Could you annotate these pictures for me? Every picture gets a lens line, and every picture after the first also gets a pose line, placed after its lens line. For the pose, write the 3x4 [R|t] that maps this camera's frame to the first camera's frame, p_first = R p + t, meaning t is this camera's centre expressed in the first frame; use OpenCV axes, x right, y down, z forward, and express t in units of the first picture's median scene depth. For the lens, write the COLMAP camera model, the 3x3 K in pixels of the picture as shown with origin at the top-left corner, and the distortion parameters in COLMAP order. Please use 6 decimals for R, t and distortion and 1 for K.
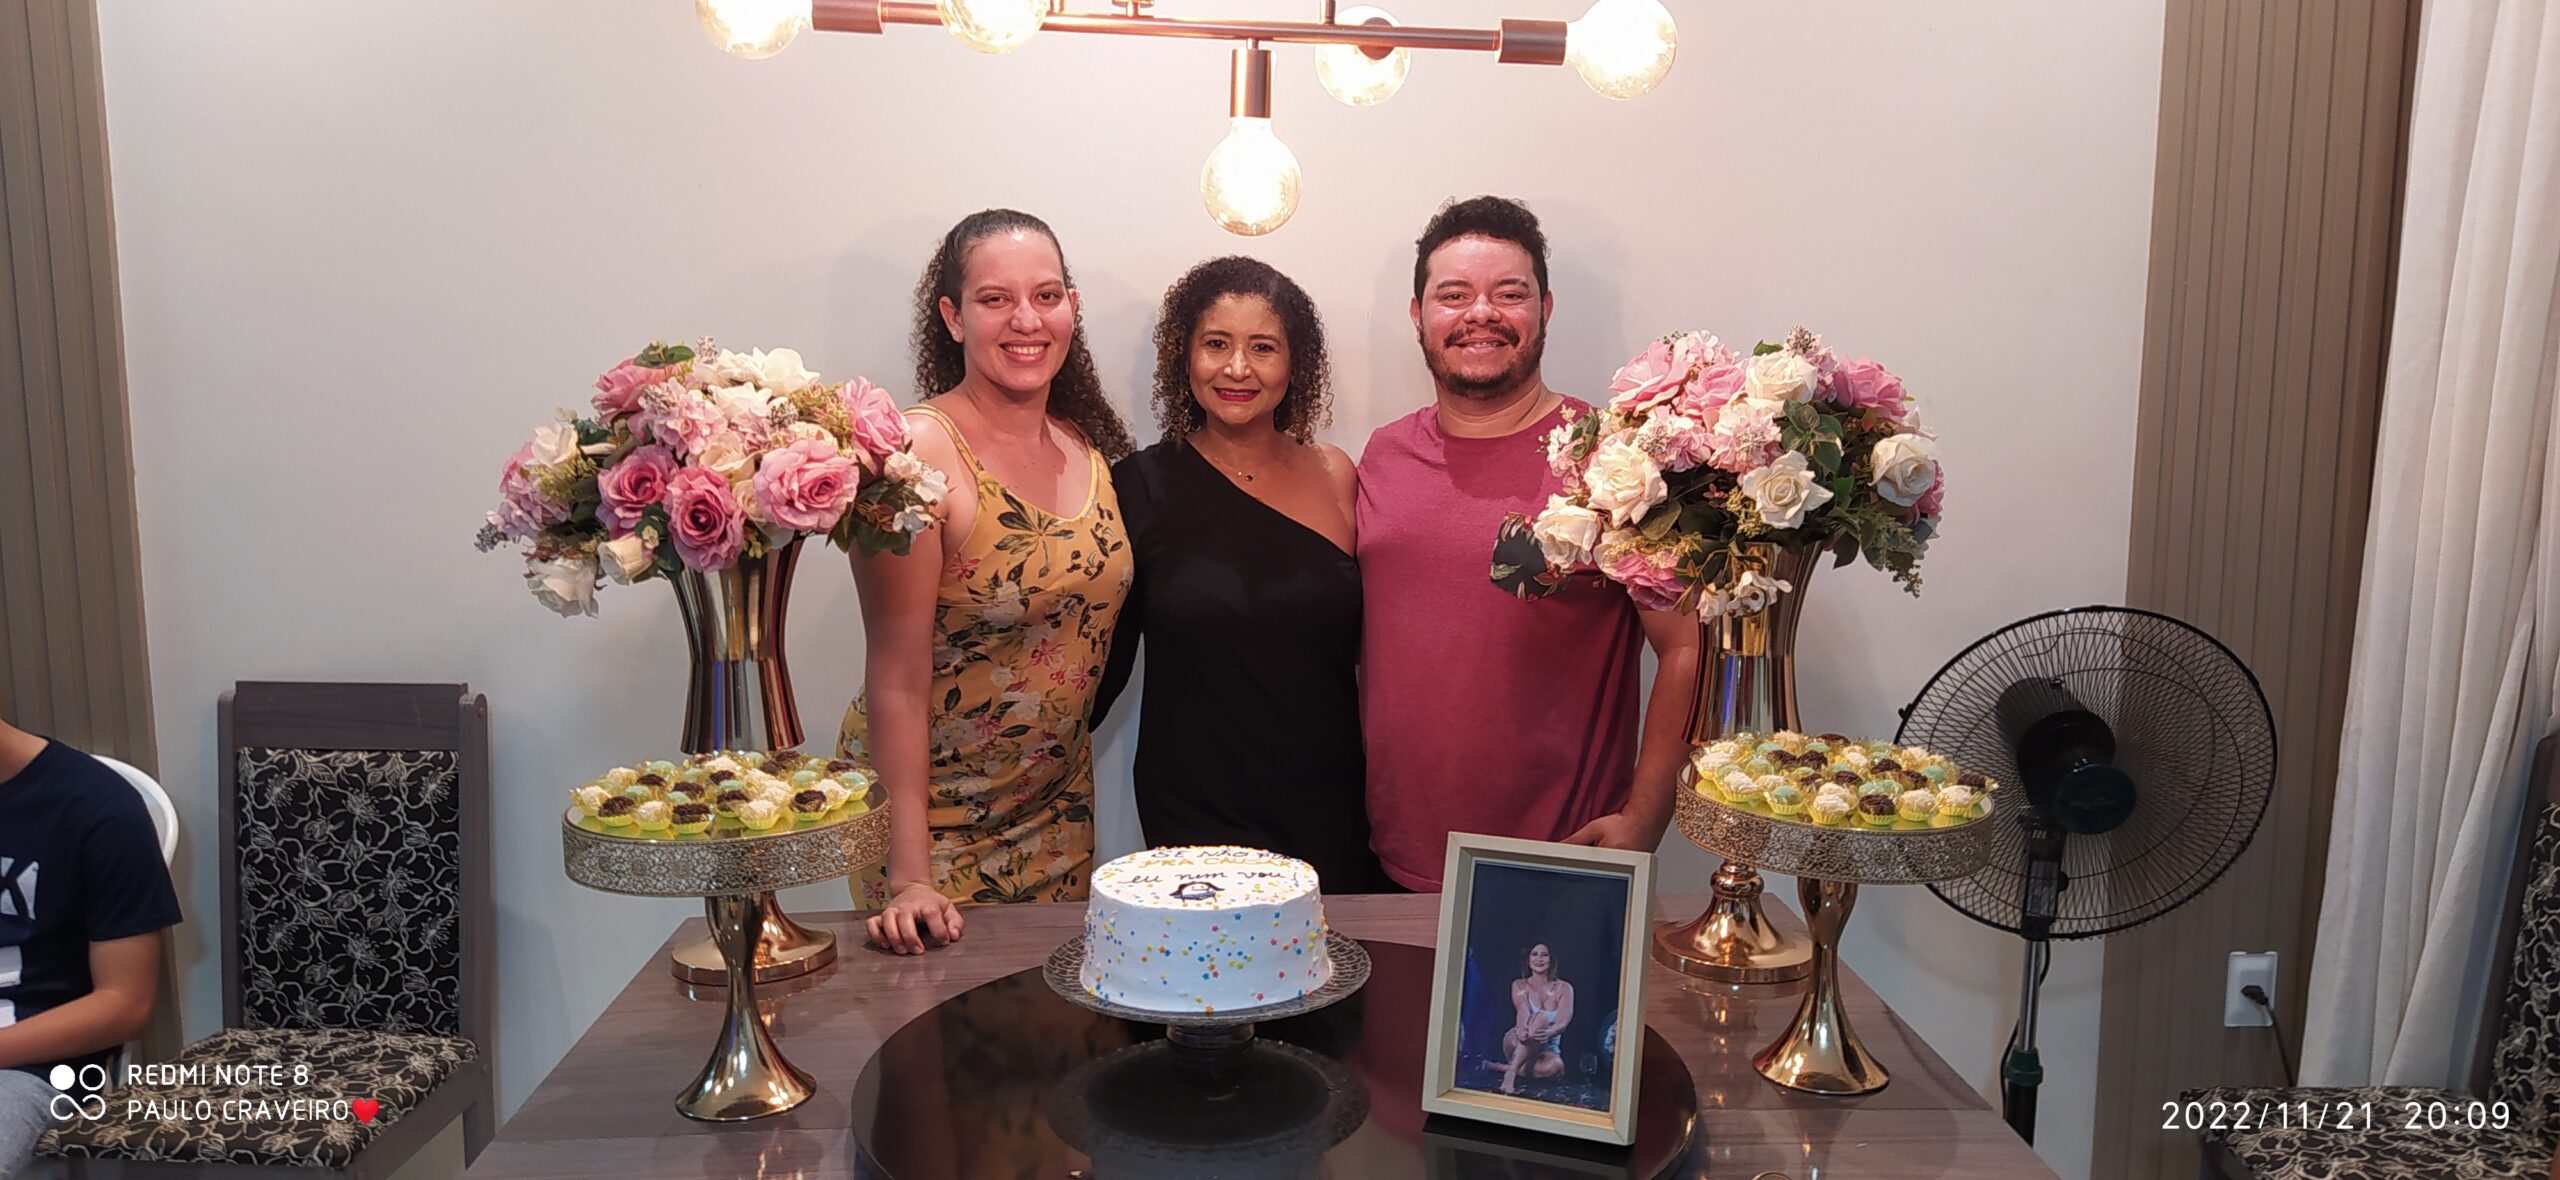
lens RADIAL K [[1877.5, 0, 1284.8], [0, 1877.5, 575.0], [0, 0, 1]] dist [0.080735, -0.123526]
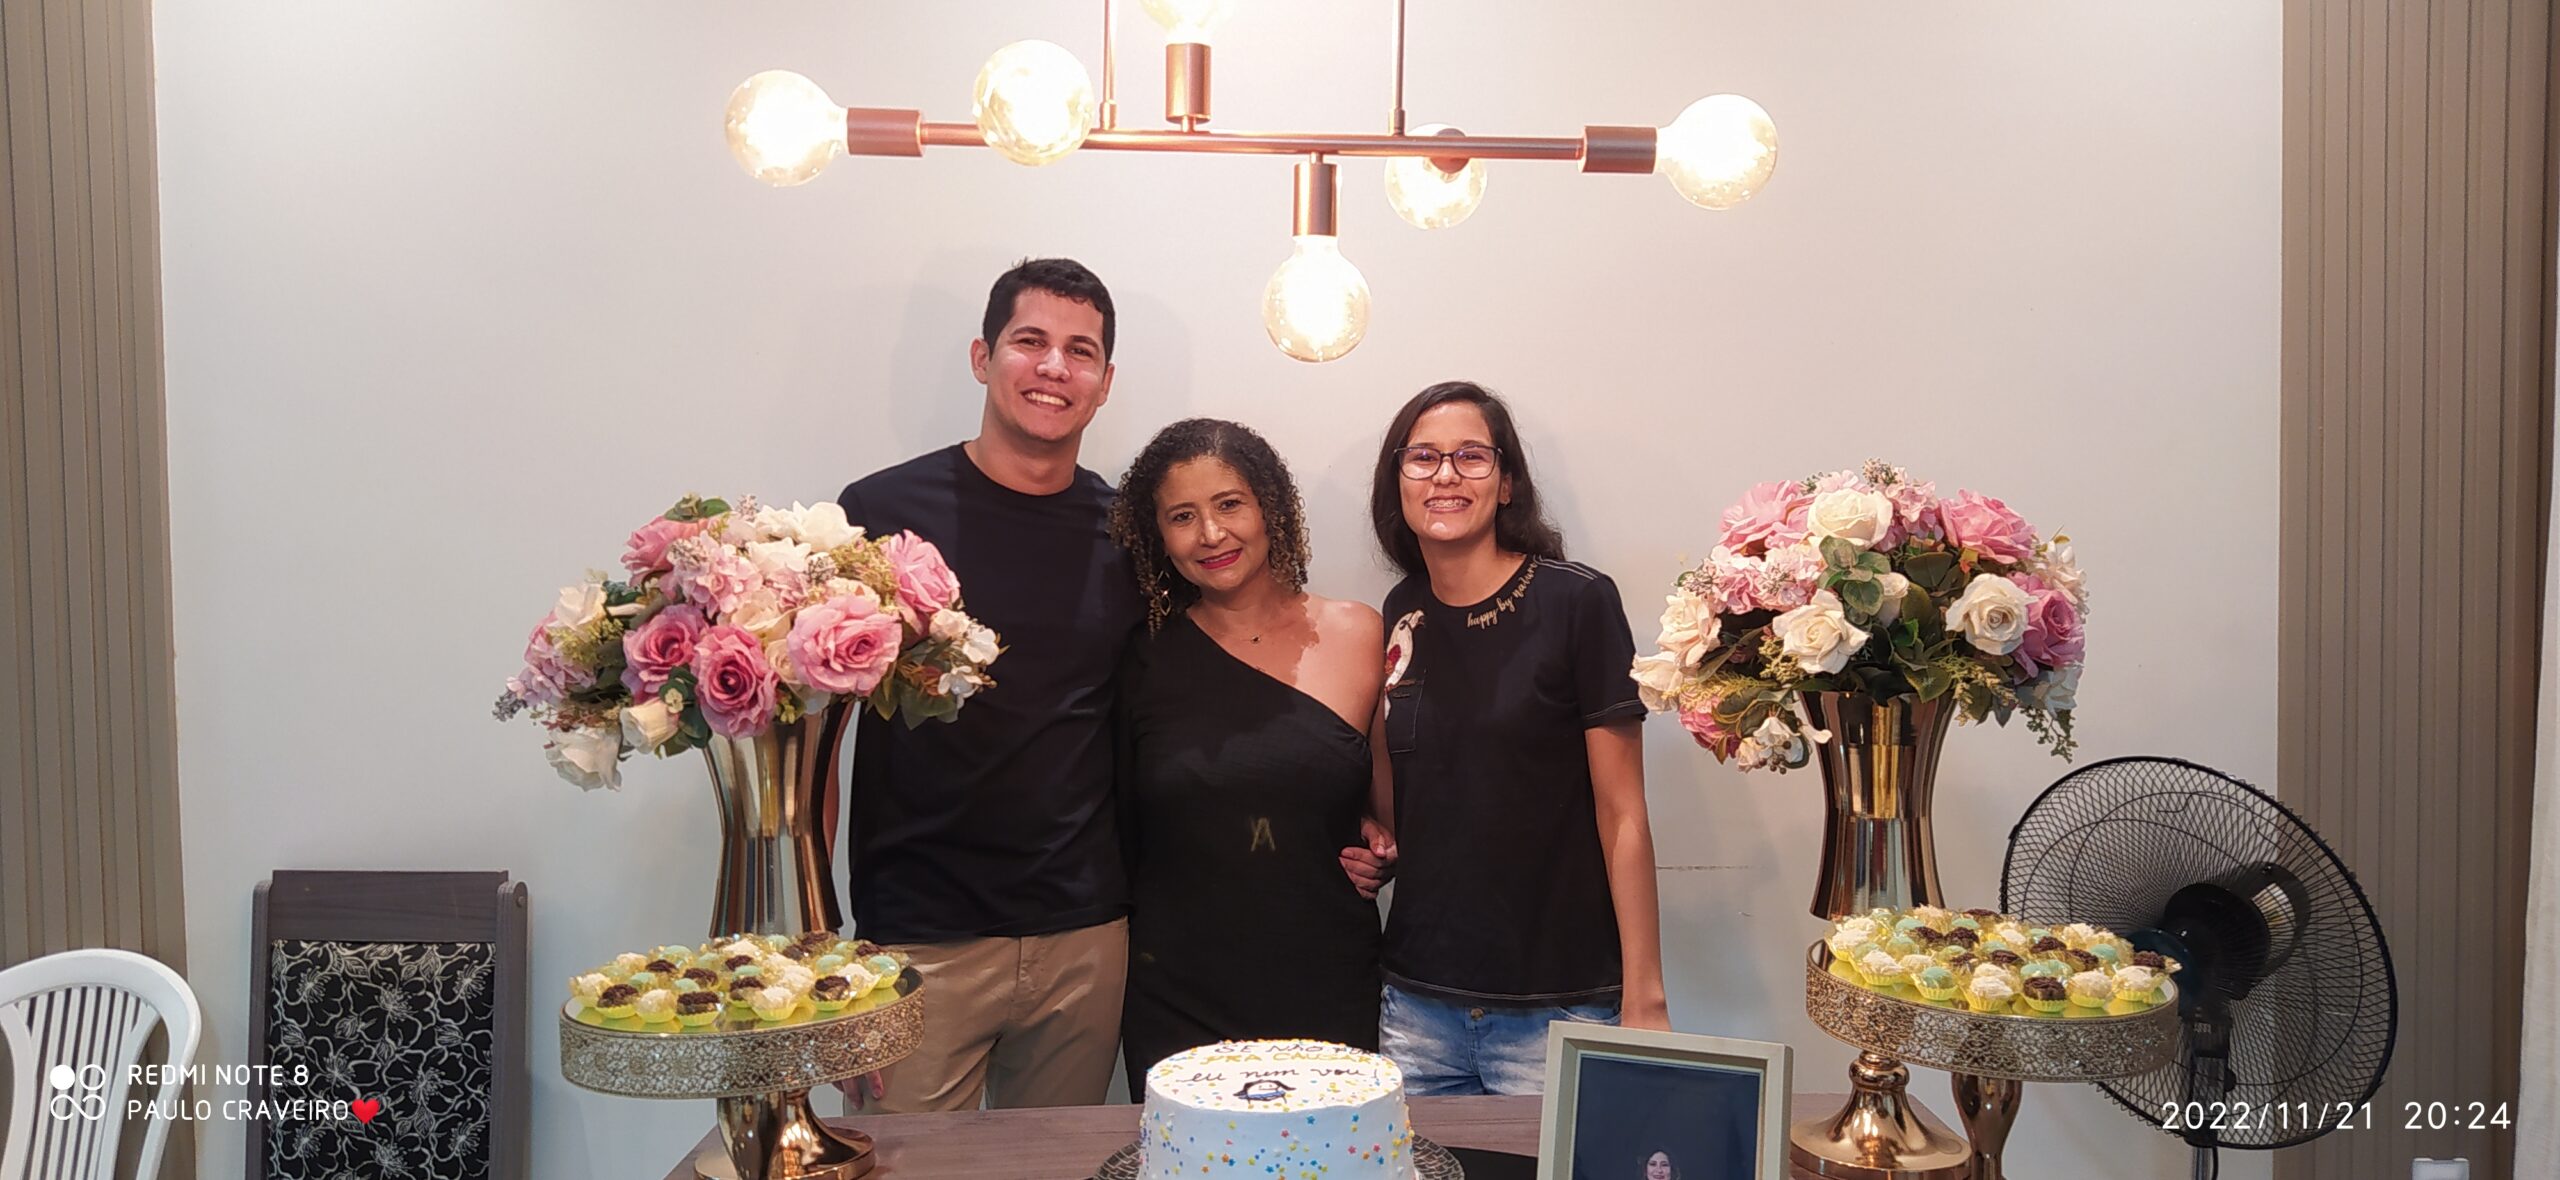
lens RADIAL K [[1866.2, 0, 1288.9], [0, 1866.2, 583.2], [0, 0, 1]] dist [0.083200, -0.126613]
pose [[0.999060, -0.013432, -0.041211, 0.003840], [0.009301, 0.995060, -0.098838, 0.016050], [0.042335, 0.098362, 0.994250, 0.089501]]
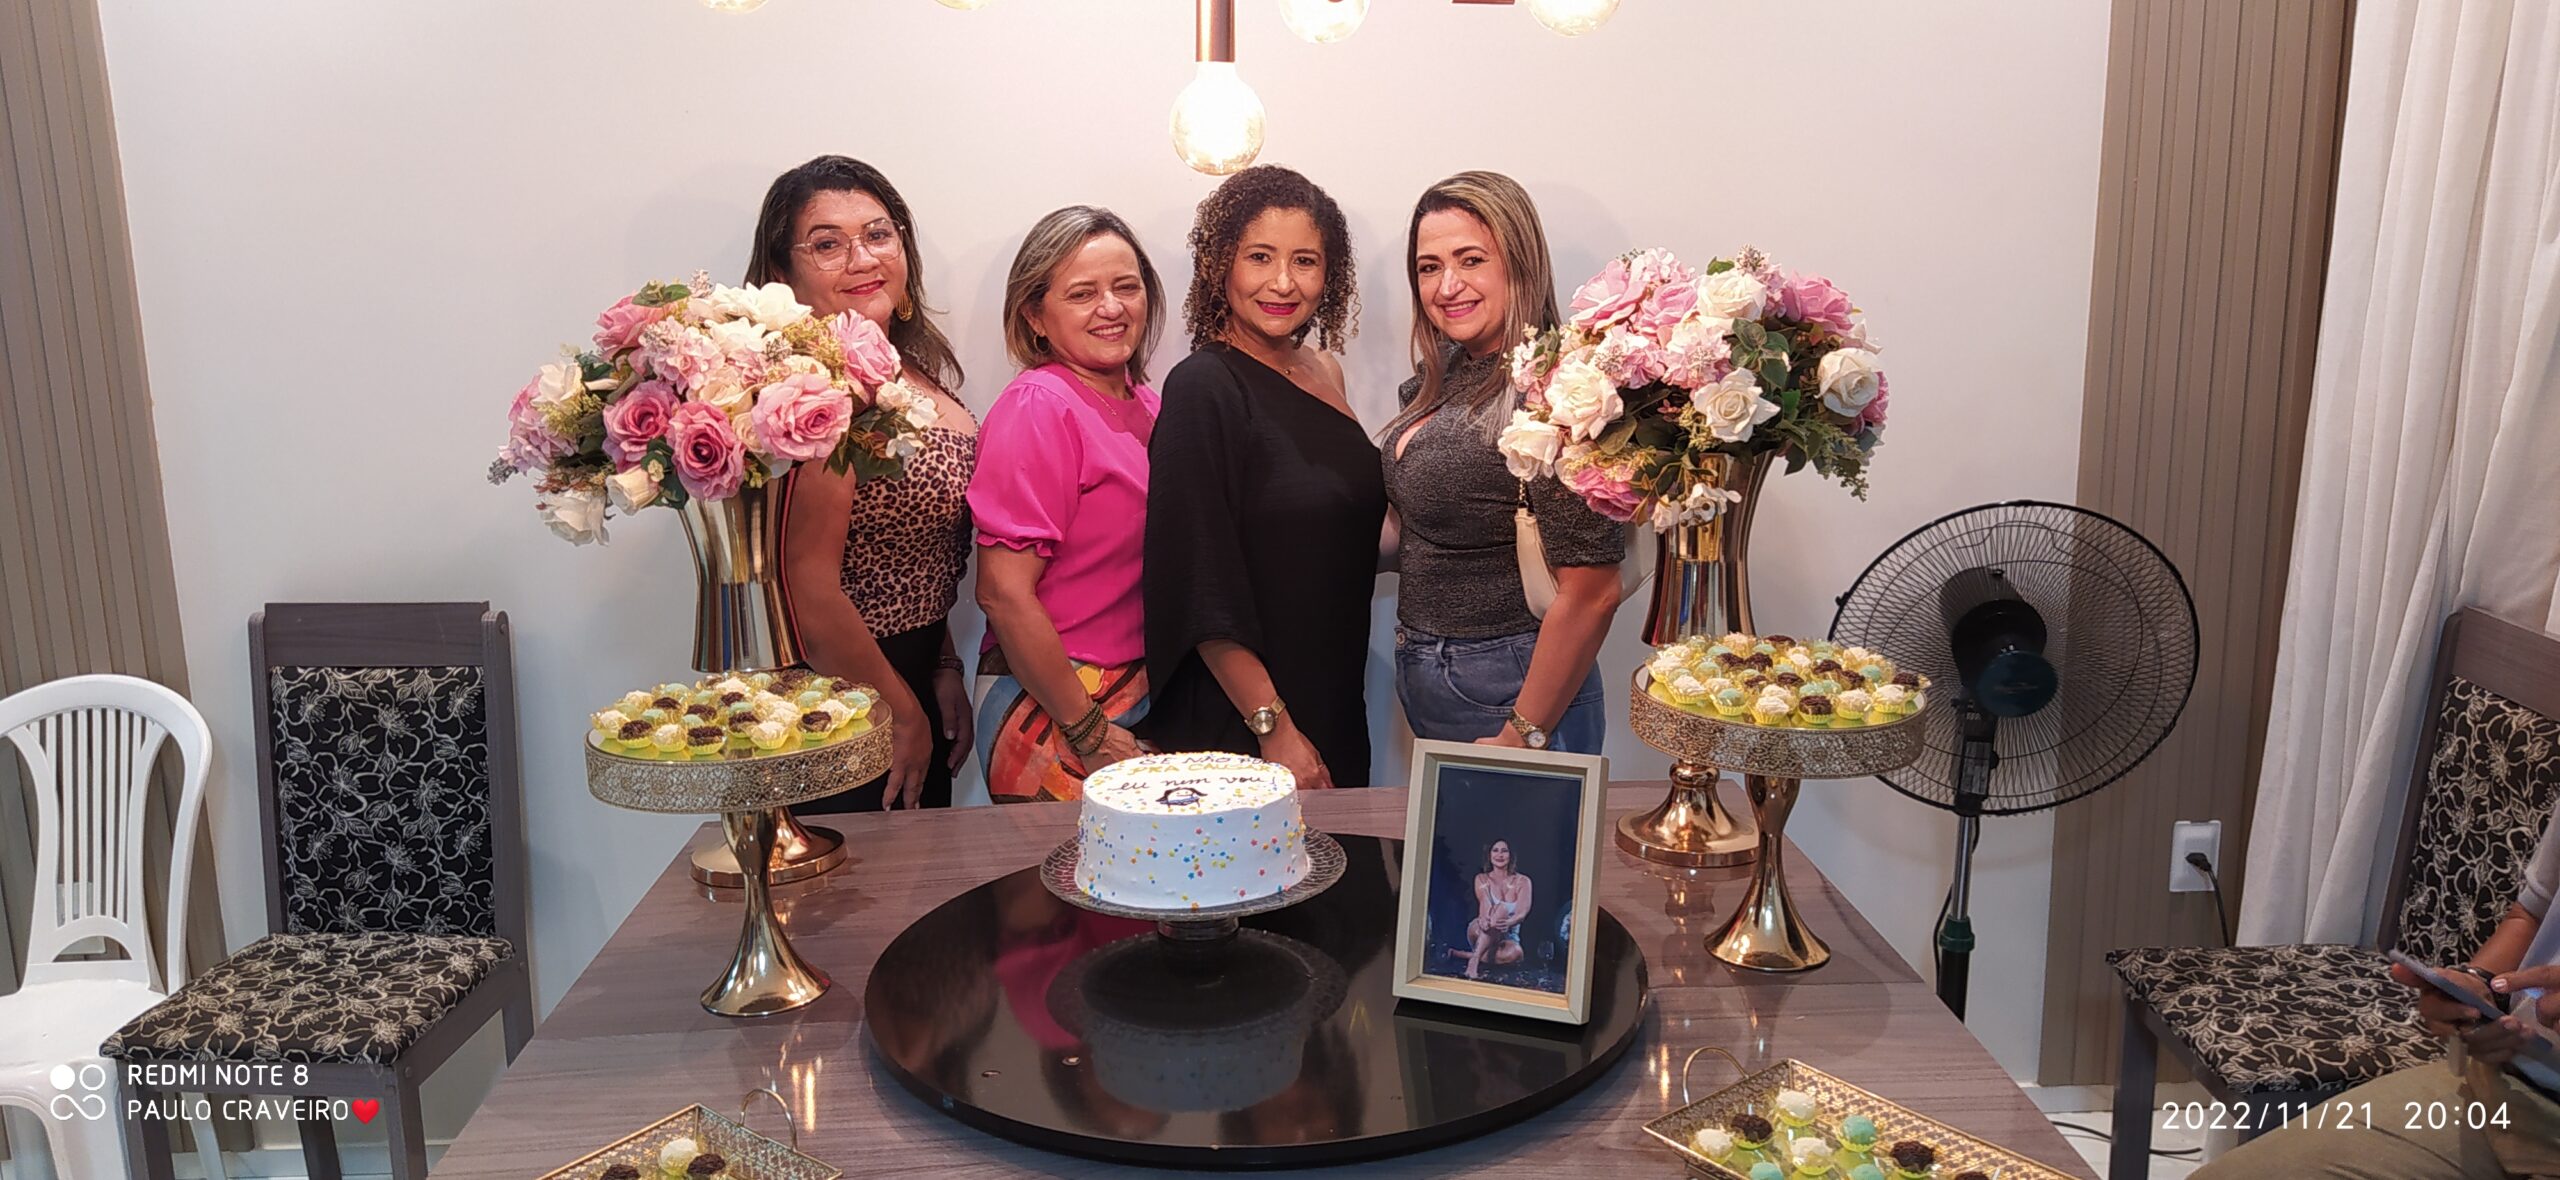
lens RADIAL K [[1856.5, 0, 1284.7], [0, 1856.5, 569.1], [0, 0, 1]] dist [0.084654, -0.135497]
pose [[0.999821, -0.018888, 0.000710, 0.012155], [0.018808, 0.997909, 0.061830, -0.022593], [-0.001877, -0.061805, 0.998086, -0.041258]]
